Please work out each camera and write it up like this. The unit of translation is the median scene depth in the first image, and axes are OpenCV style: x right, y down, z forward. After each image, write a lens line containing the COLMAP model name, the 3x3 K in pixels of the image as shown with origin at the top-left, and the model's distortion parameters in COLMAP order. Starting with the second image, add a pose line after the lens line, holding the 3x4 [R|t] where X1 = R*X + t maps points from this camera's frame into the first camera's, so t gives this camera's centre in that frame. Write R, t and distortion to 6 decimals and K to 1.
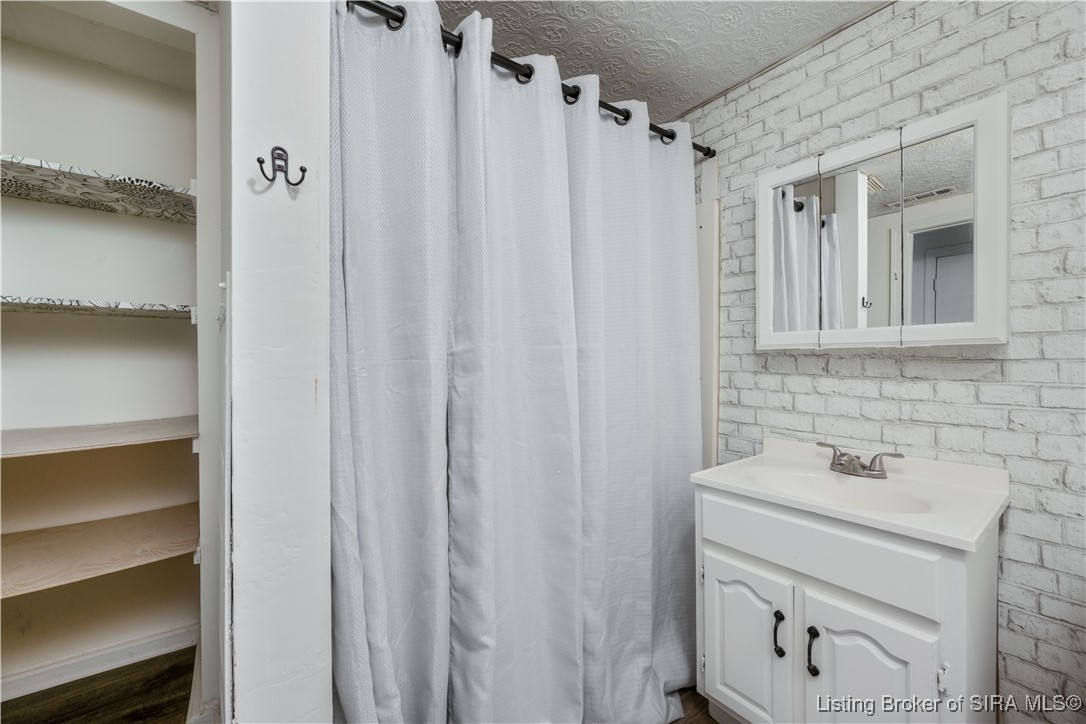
lens RADIAL K [[430.9, 0, 543.0], [0, 430.9, 362.0], [0, 0, 1]] dist [-0.000384, -0.000123]
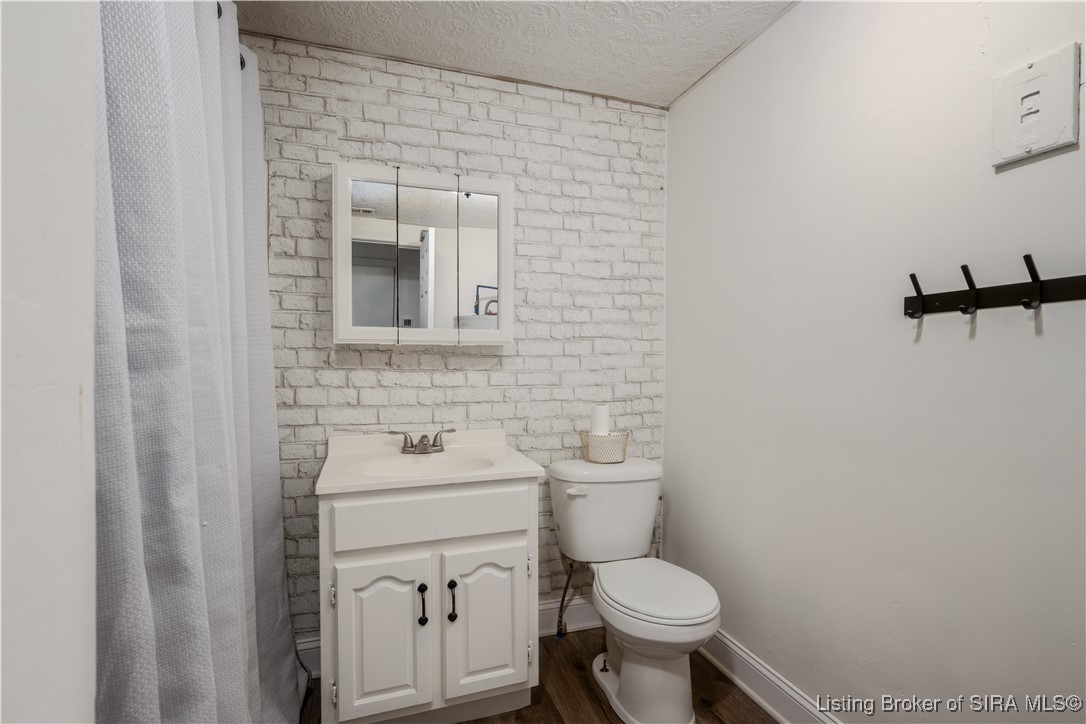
lens RADIAL K [[505.1, 0, 543.0], [0, 505.1, 362.0], [0, 0, 1]] dist [-0.003290, -0.000157]
pose [[0.312248, -0.002398, 0.949998, -0.446606], [-0.001215, 0.999995, 0.002924, 0.008645], [-0.950000, -0.002067, 0.312244, 0.242464]]
